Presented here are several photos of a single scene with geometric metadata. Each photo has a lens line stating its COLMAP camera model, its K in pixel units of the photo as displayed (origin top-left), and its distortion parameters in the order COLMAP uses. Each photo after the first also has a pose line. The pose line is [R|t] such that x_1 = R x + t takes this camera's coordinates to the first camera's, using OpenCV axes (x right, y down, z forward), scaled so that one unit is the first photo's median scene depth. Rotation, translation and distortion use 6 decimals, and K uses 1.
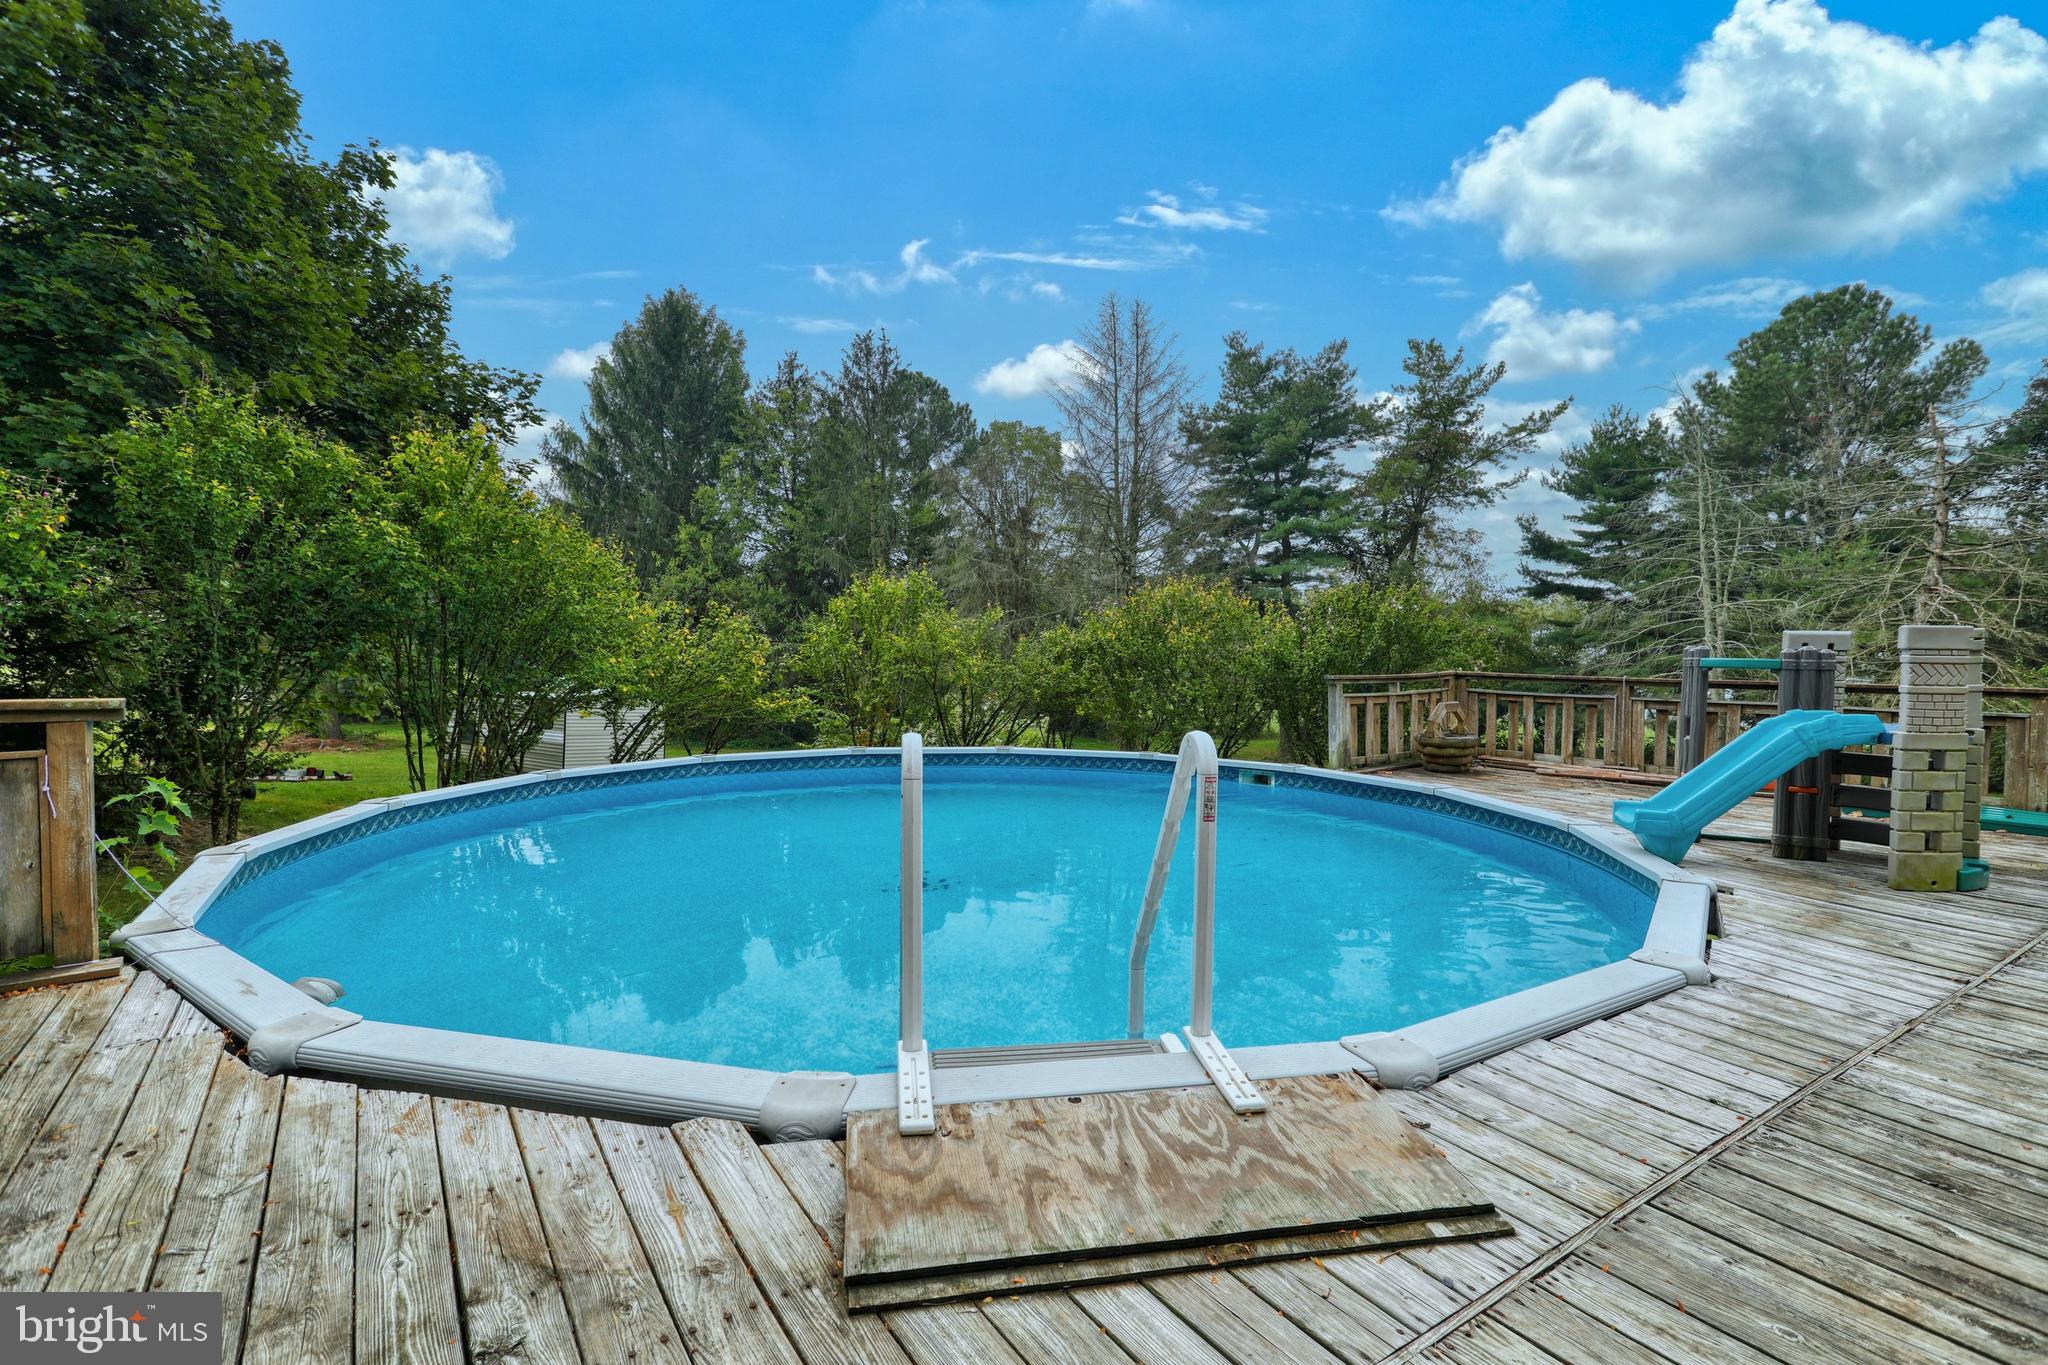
lens RADIAL K [[954.5, 0, 1024.7], [0, 954.5, 683.3], [0, 0, 1]] dist [-0.004385, 0.003531]
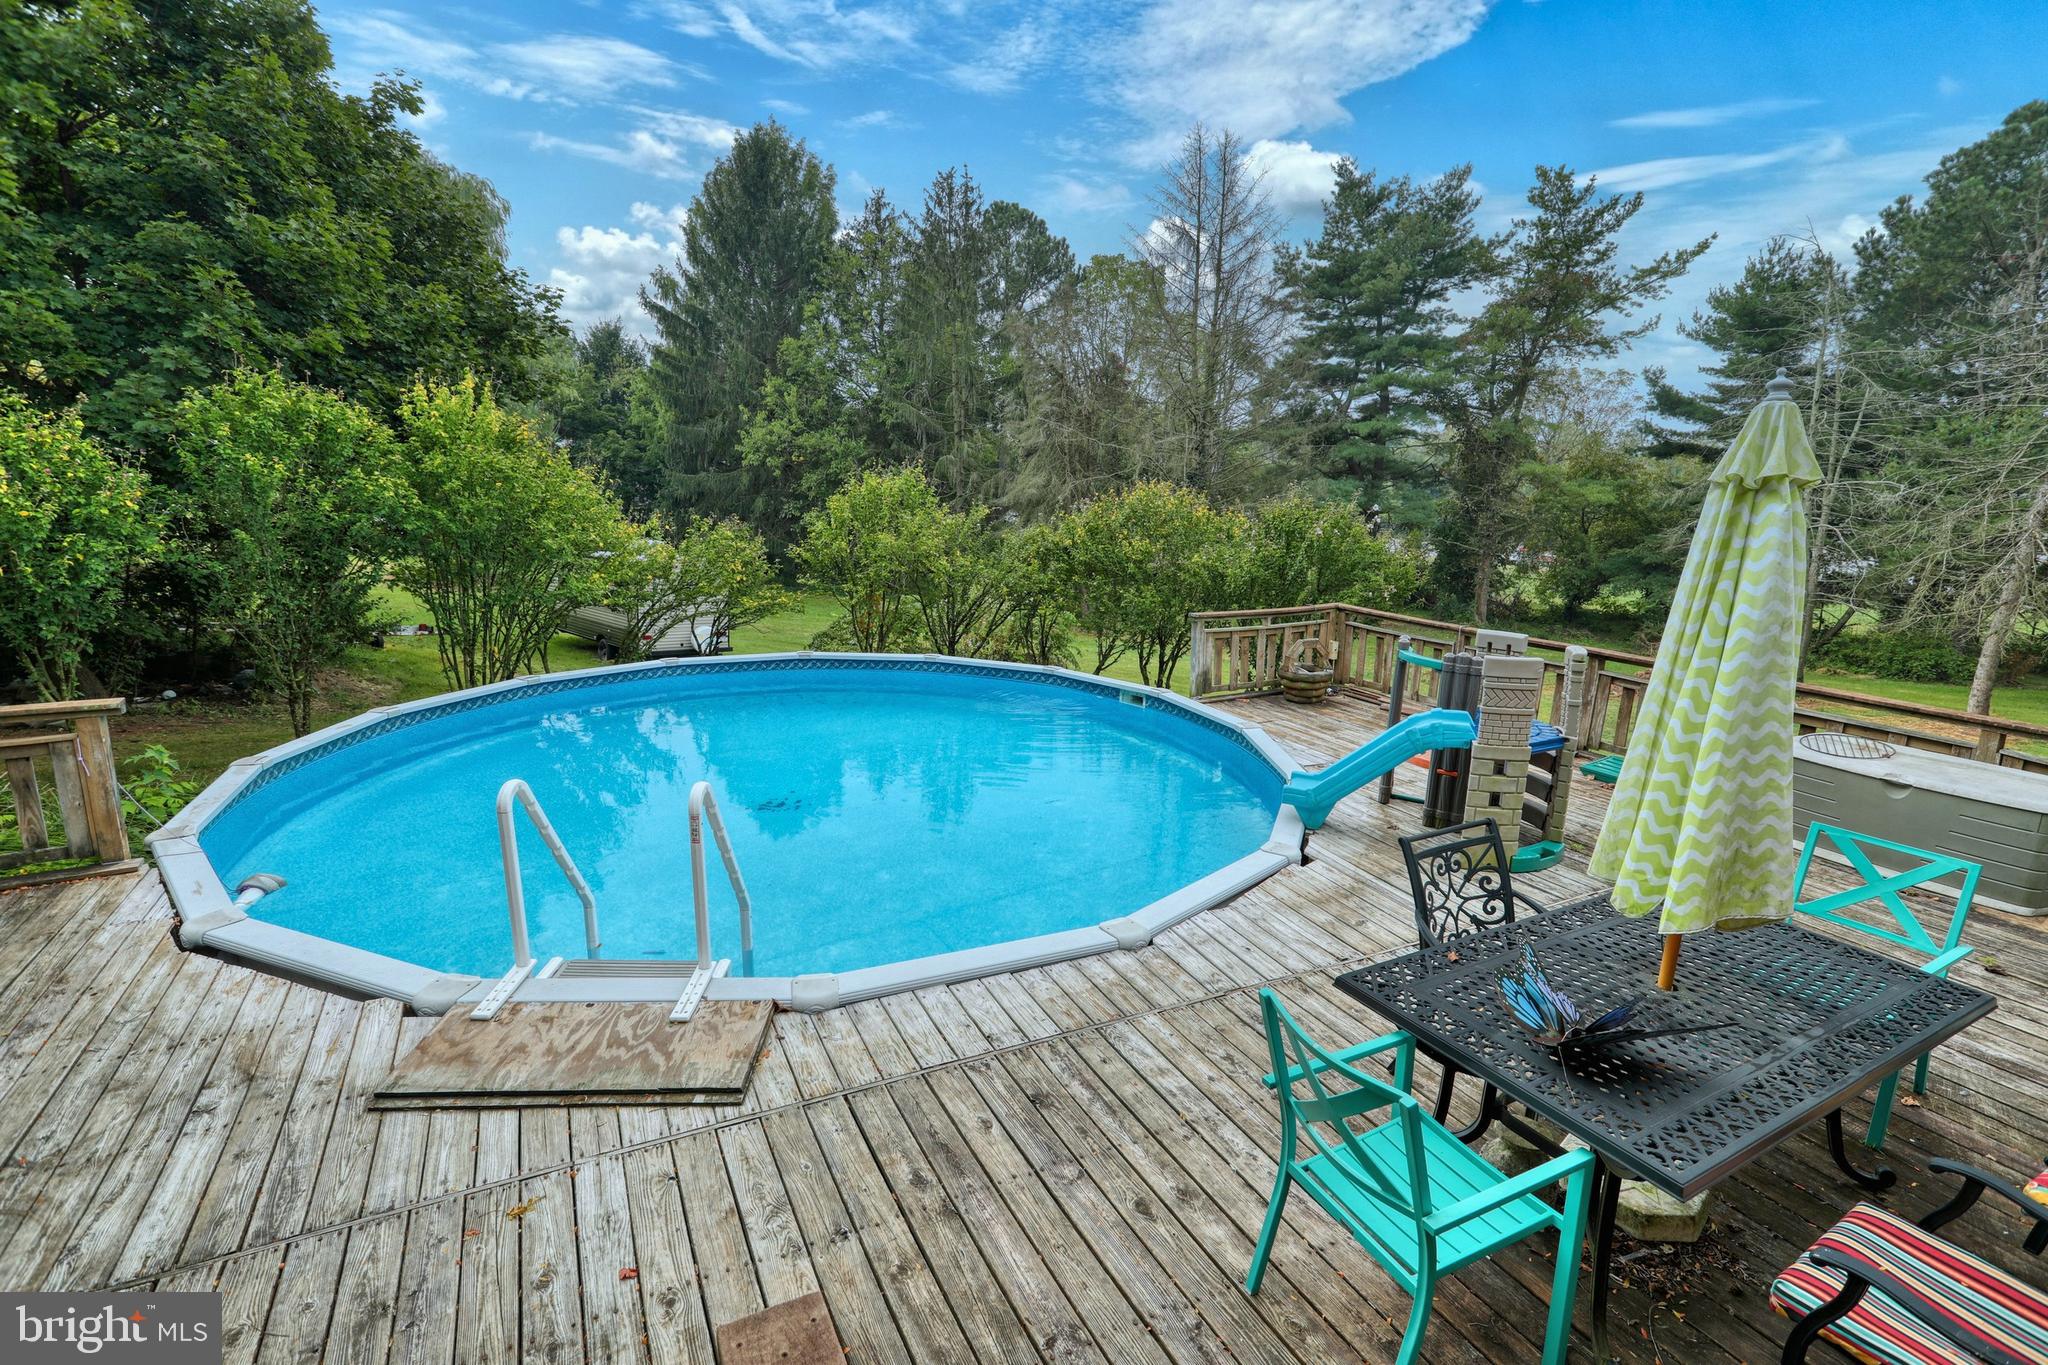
lens RADIAL K [[954.5, 0, 1023.8], [0, 954.5, 679.2], [0, 0, 1]] dist [-0.004385, 0.003531]
pose [[0.991470, 0.042450, -0.123232, 0.171570], [-0.021245, 0.985467, 0.168534, -0.075197], [0.128595, -0.164478, 0.977962, -0.080384]]
